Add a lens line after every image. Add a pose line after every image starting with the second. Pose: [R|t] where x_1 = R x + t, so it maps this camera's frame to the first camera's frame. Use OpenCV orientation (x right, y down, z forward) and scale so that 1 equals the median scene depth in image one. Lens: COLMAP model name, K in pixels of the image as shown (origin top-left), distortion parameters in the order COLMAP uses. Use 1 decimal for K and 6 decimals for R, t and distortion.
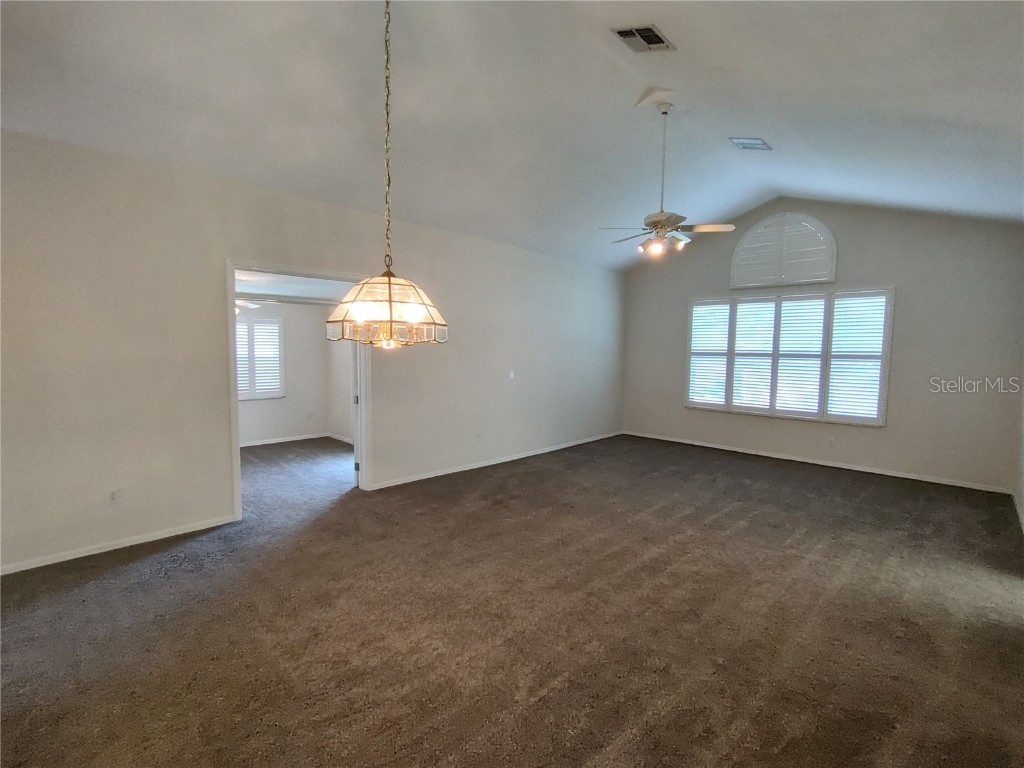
lens RADIAL K [[464.9, 0, 513.0], [0, 464.9, 381.4], [0, 0, 1]] dist [-0.003253, -0.000081]
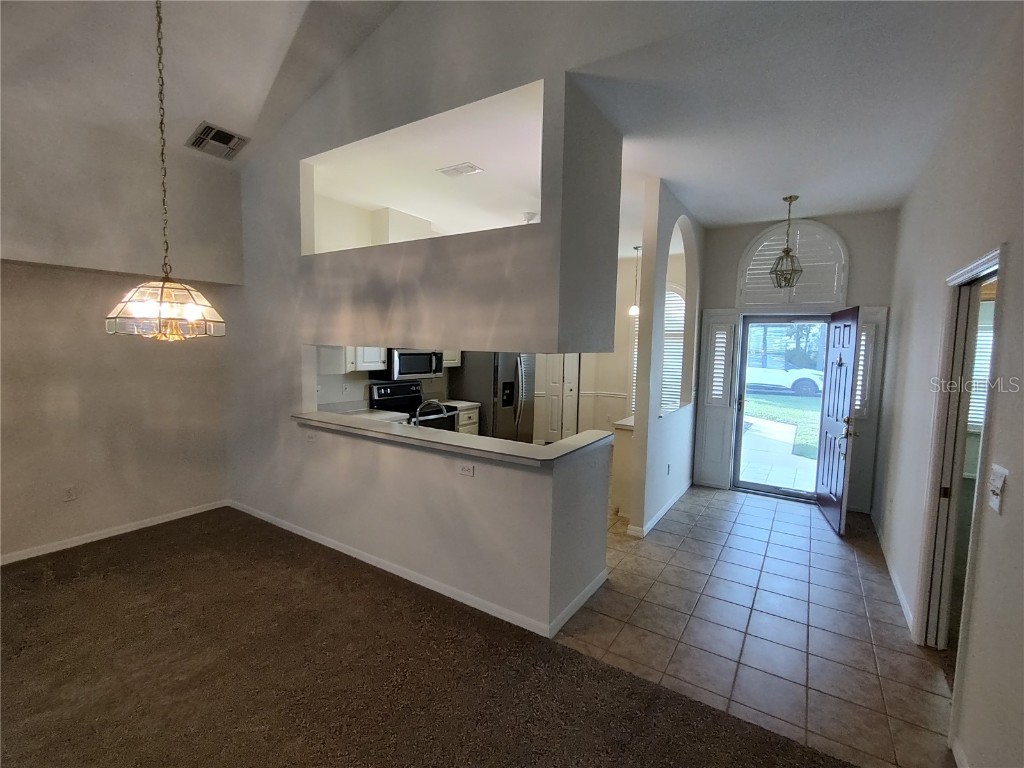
lens RADIAL K [[464.9, 0, 513.0], [0, 464.9, 381.4], [0, 0, 1]] dist [-0.003253, -0.000081]
pose [[-0.981950, -0.022458, -0.187804, -0.241467], [-0.050612, 0.987917, 0.146490, -0.049567], [0.182245, 0.153351, -0.971221, 0.621987]]
